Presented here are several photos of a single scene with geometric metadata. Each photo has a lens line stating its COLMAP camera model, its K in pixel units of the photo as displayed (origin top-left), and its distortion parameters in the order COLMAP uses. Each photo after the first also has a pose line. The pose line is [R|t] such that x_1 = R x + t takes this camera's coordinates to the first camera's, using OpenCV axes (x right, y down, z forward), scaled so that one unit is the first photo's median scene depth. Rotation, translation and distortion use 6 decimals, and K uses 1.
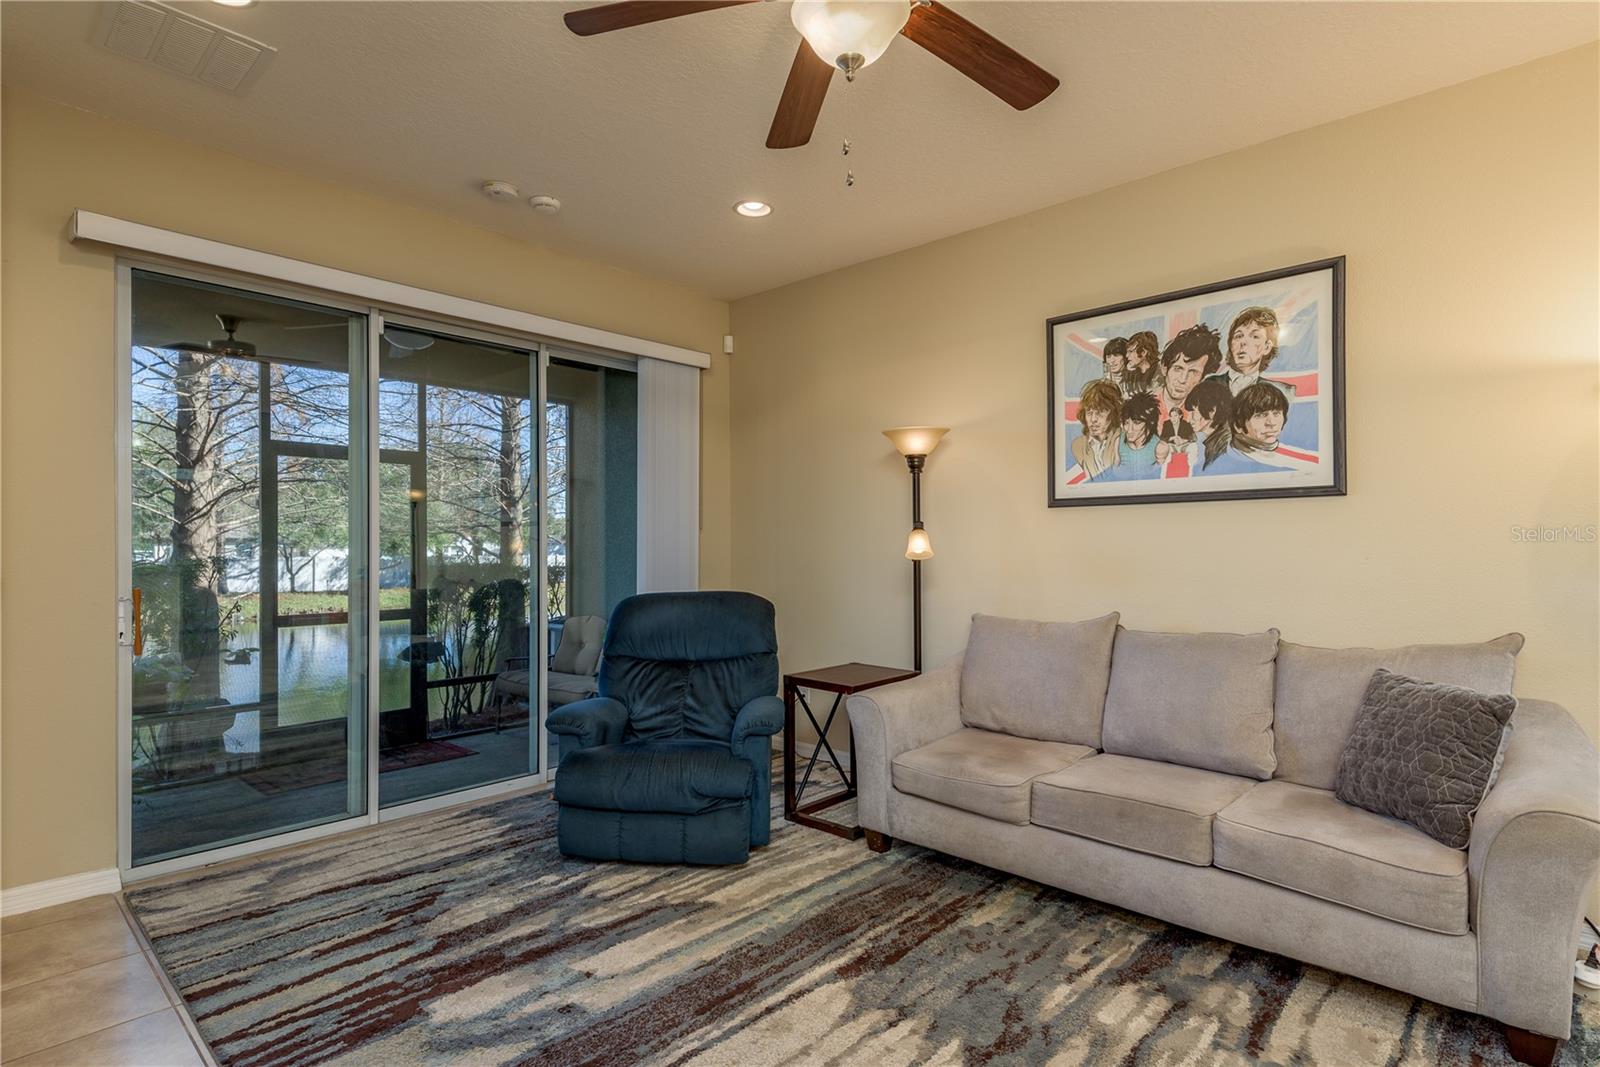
lens RADIAL K [[802.9, 0, 796.7], [0, 802.9, 545.9], [0, 0, 1]] dist [0.020655, -0.005669]
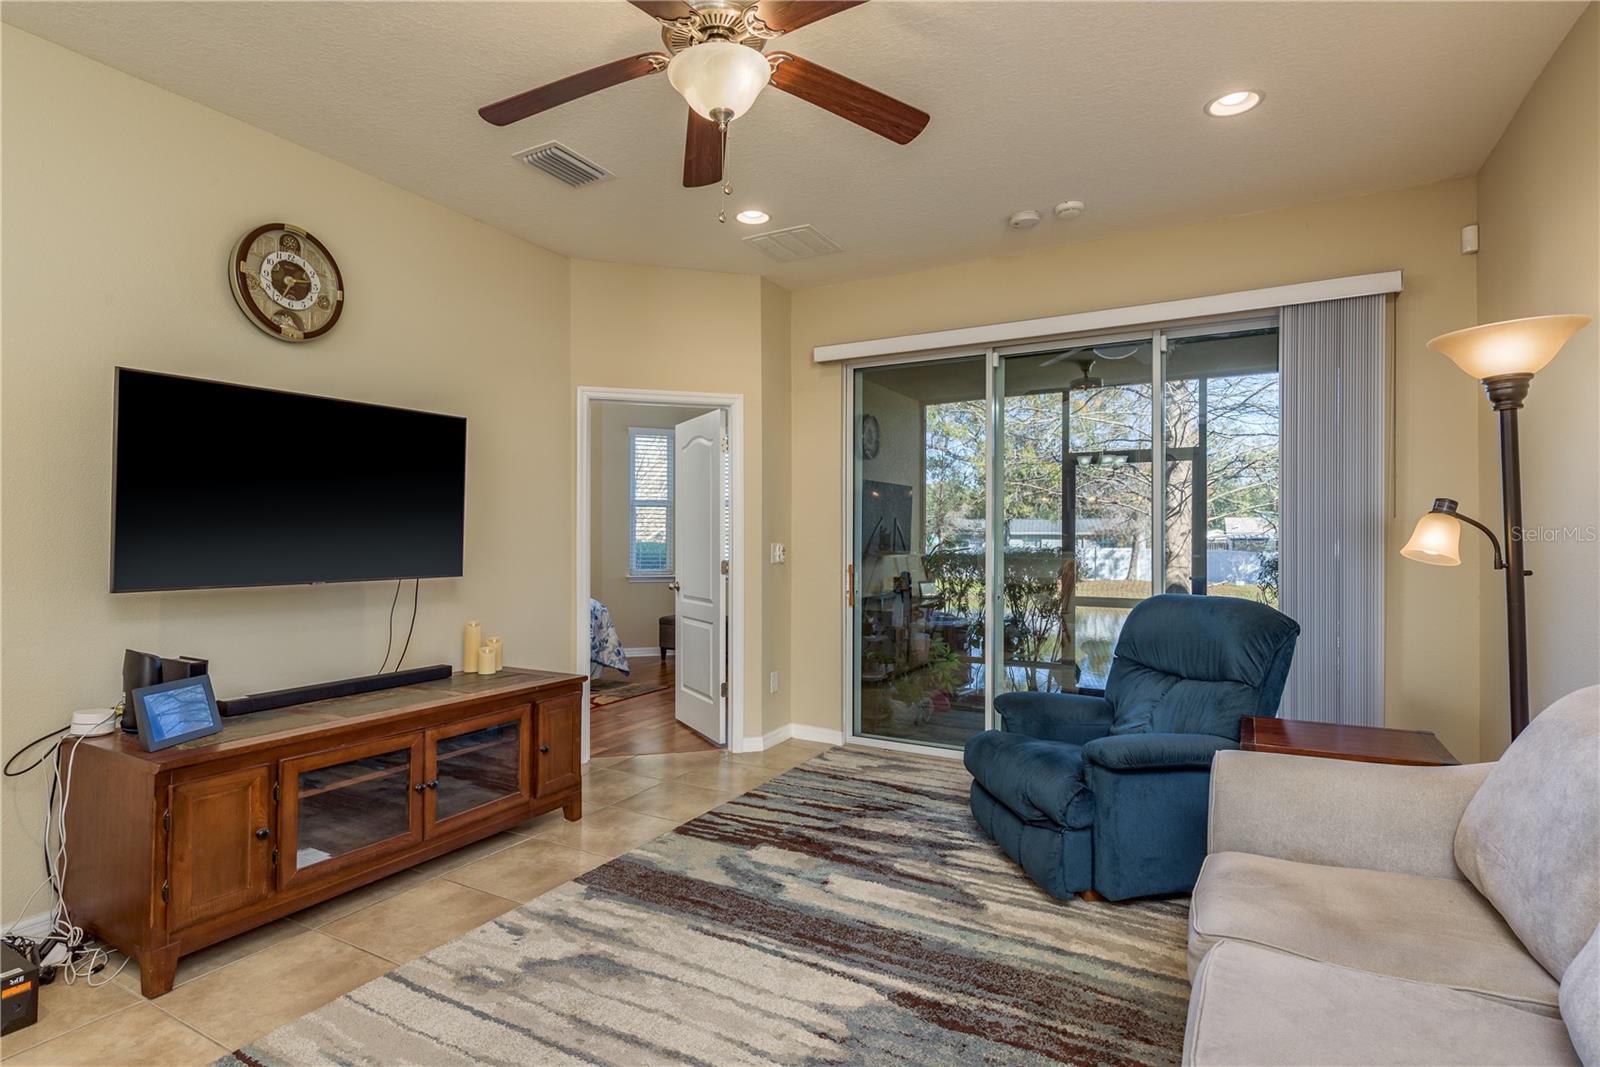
lens RADIAL K [[802.9, 0, 811.7], [0, 802.9, 530.3], [0, 0, 1]] dist [0.020655, -0.005669]
pose [[0.251751, -0.008462, -0.967755, 0.752005], [-0.003854, 0.999945, -0.009746, -0.000751], [0.967784, 0.006184, 0.251704, 0.528234]]
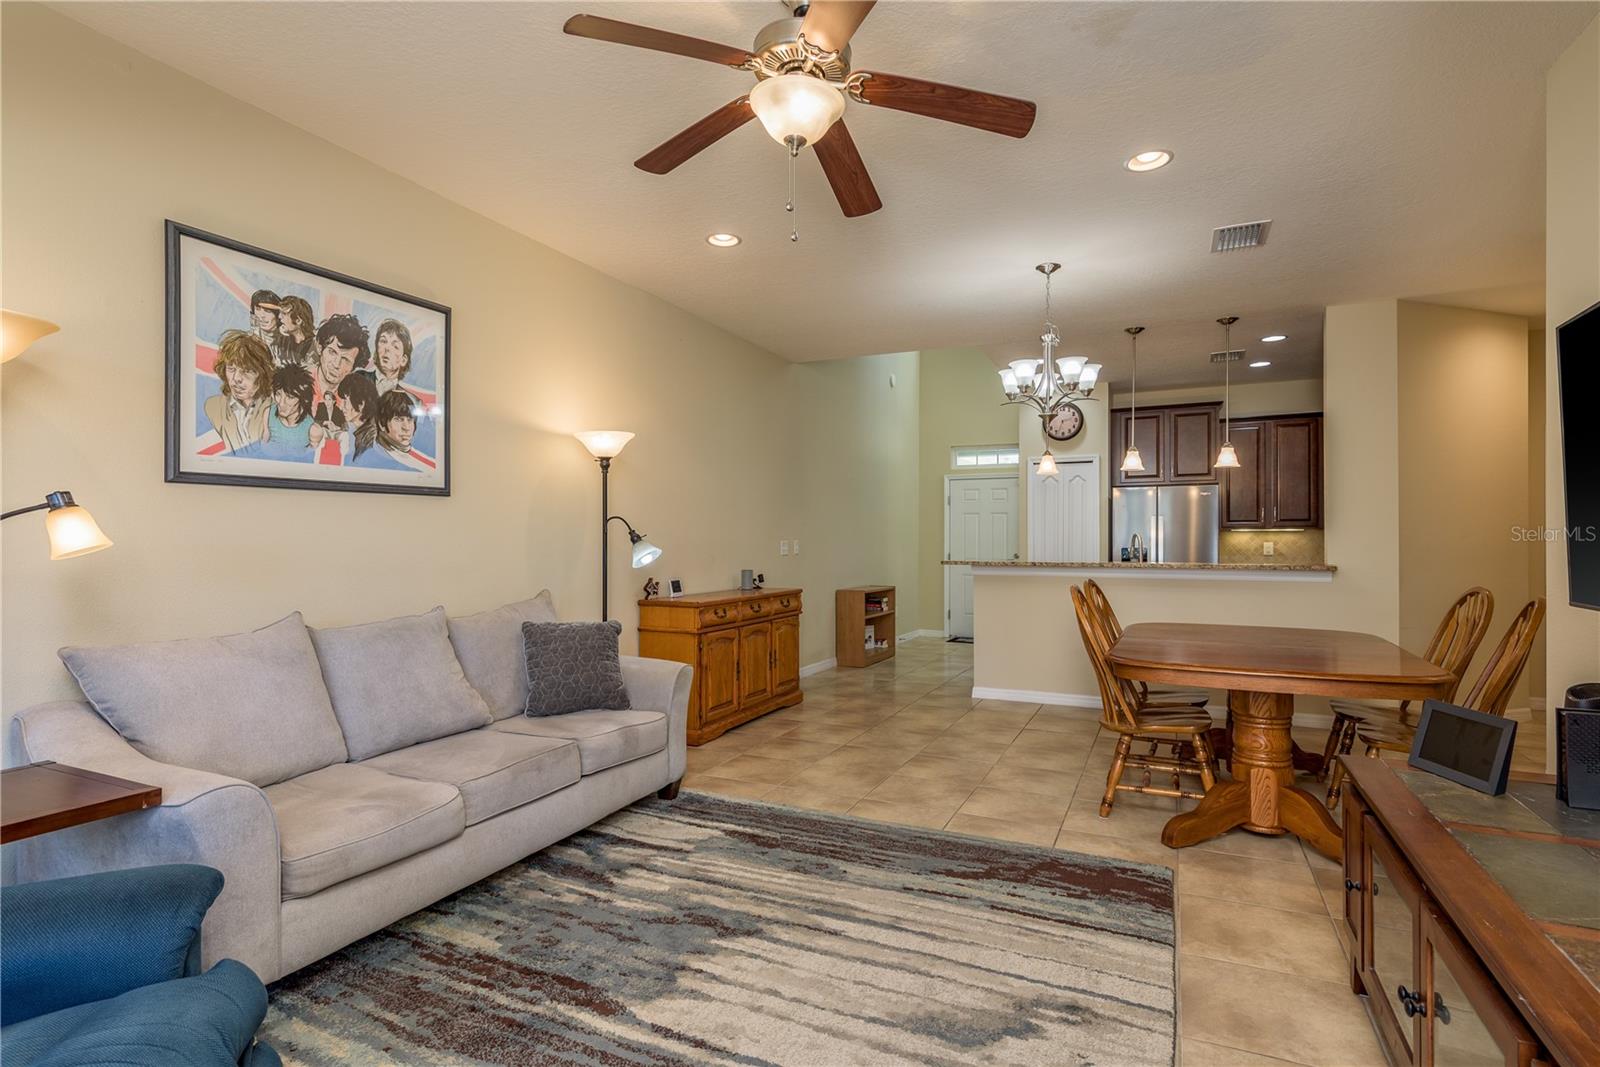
lens RADIAL K [[802.9, 0, 799.6], [0, 802.9, 533.9], [0, 0, 1]] dist [0.020655, -0.005669]
pose [[-0.310439, 0.004192, 0.950584, -0.691306], [-0.000308, 0.999990, -0.004510, 0.001942], [-0.950593, -0.001693, -0.310434, 0.864651]]
